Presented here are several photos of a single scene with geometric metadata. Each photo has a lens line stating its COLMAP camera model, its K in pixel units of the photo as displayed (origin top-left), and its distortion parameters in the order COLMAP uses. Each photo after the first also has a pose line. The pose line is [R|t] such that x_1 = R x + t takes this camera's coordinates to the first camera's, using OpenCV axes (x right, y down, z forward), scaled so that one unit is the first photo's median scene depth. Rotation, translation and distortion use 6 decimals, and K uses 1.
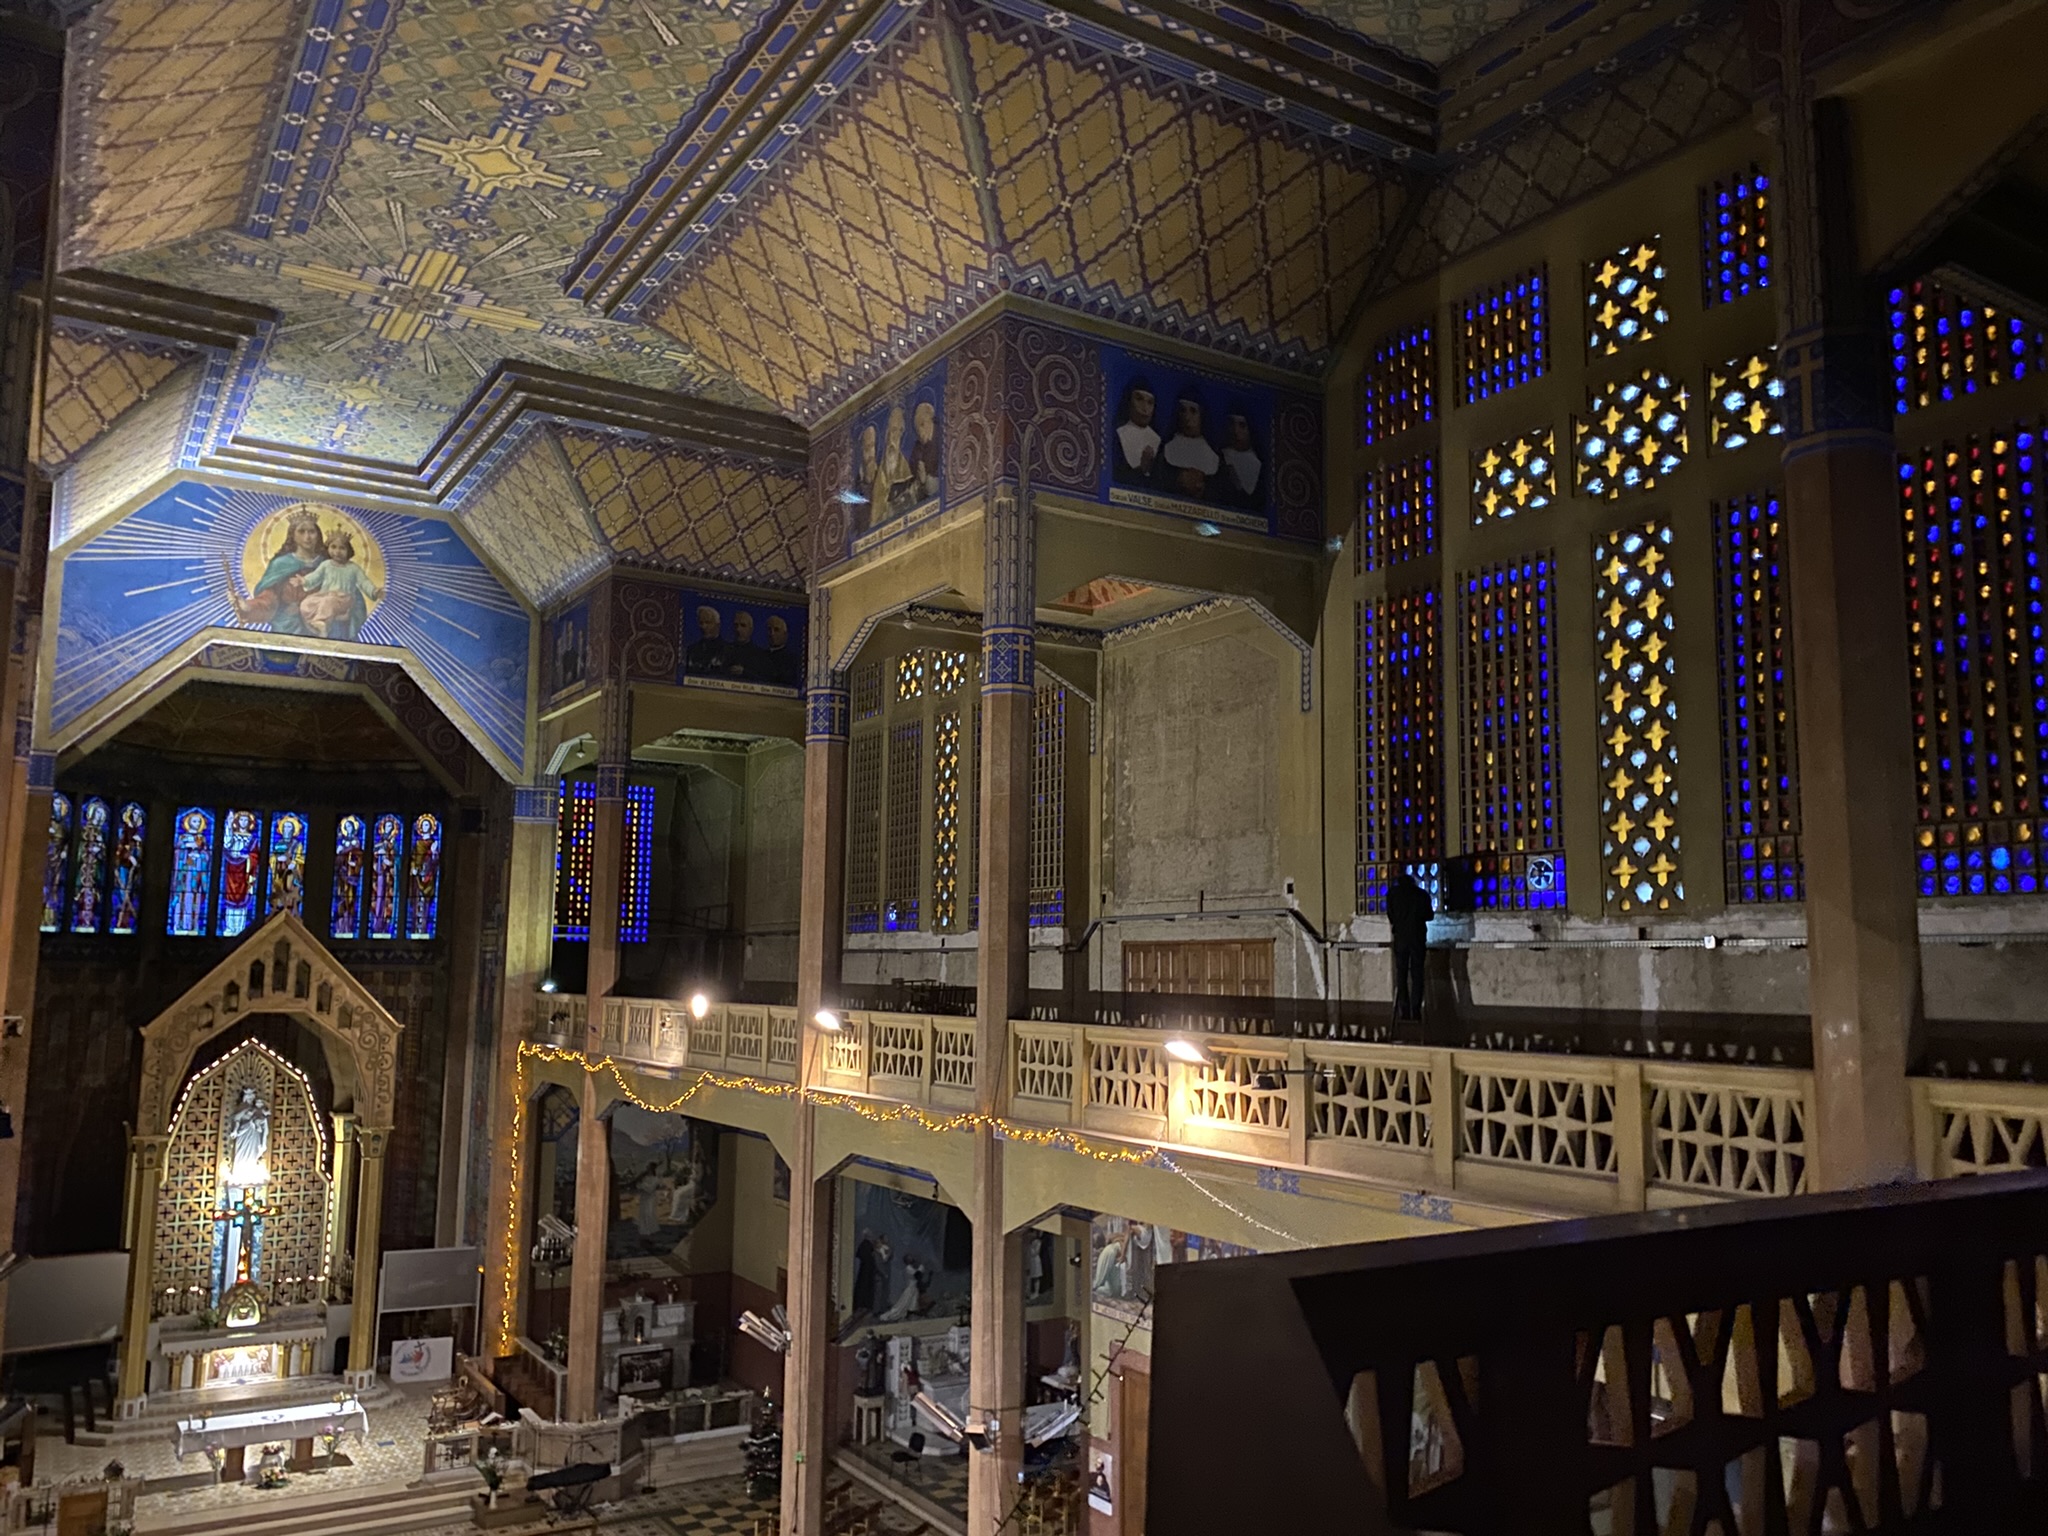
lens RADIAL K [[1588.0, 0, 1022.4], [0, 1588.0, 797.2], [0, 0, 1]] dist [0.004023, -0.008014]
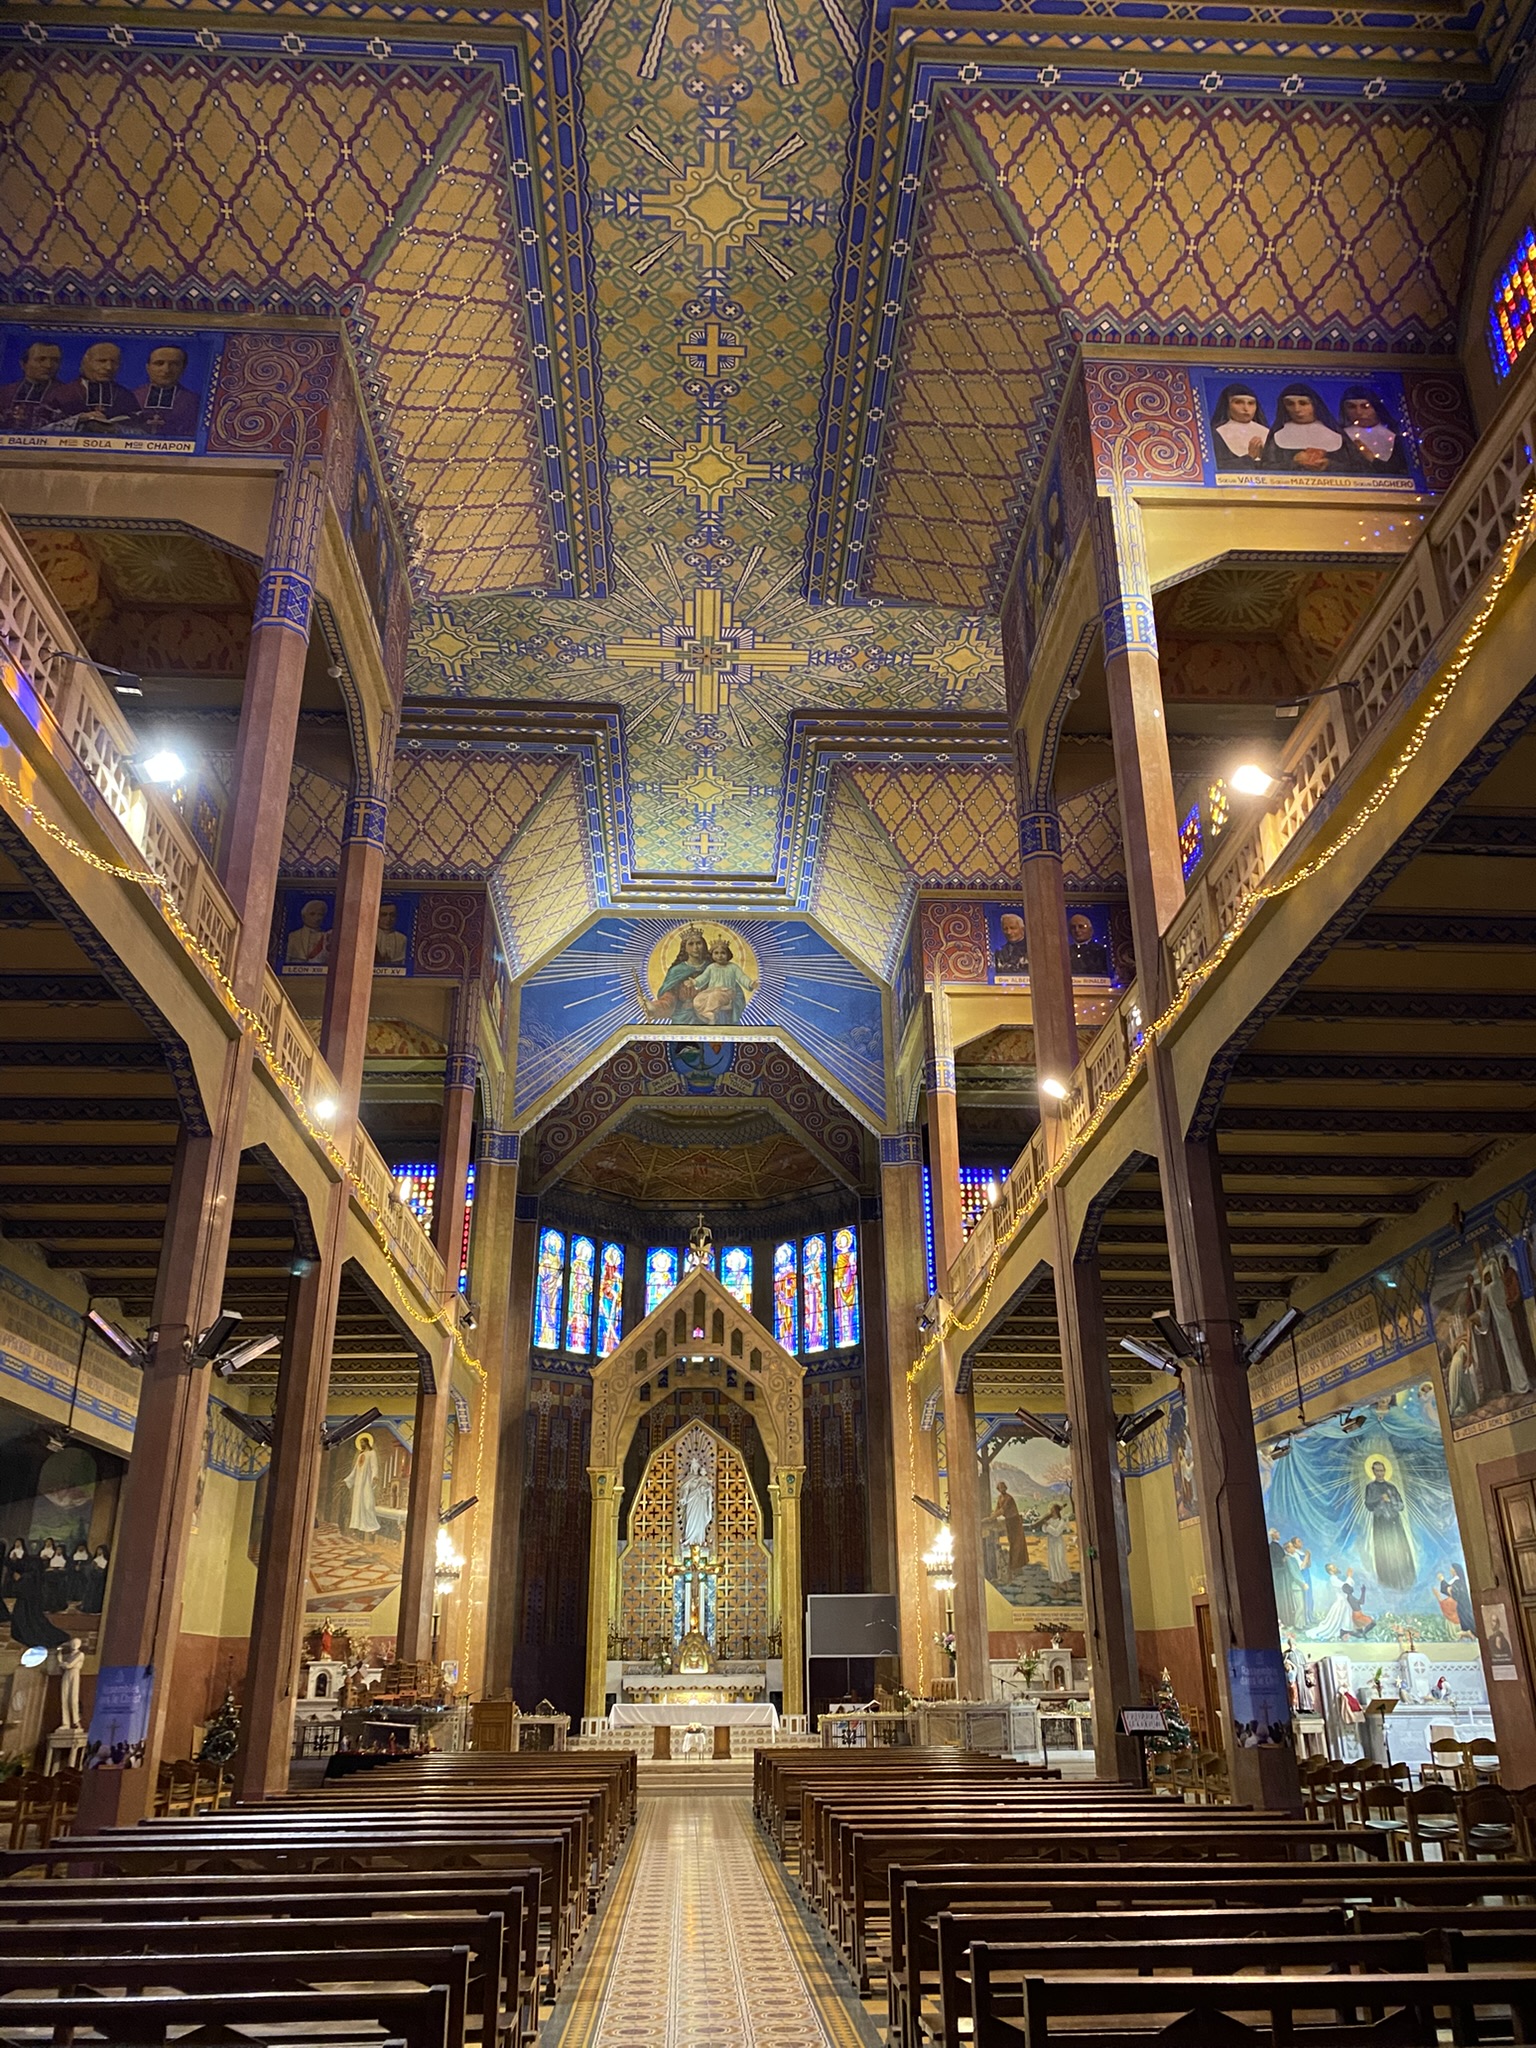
lens RADIAL K [[1551.2, 0, 768.0], [0, 1551.2, 1024.0], [0, 0, 1]] dist [0.055595, -0.084744]
pose [[0.873007, -0.207883, -0.441184, 0.104362], [0.071475, 0.949375, -0.305907, 0.257821], [0.482442, 0.235525, 0.843669, 0.052848]]
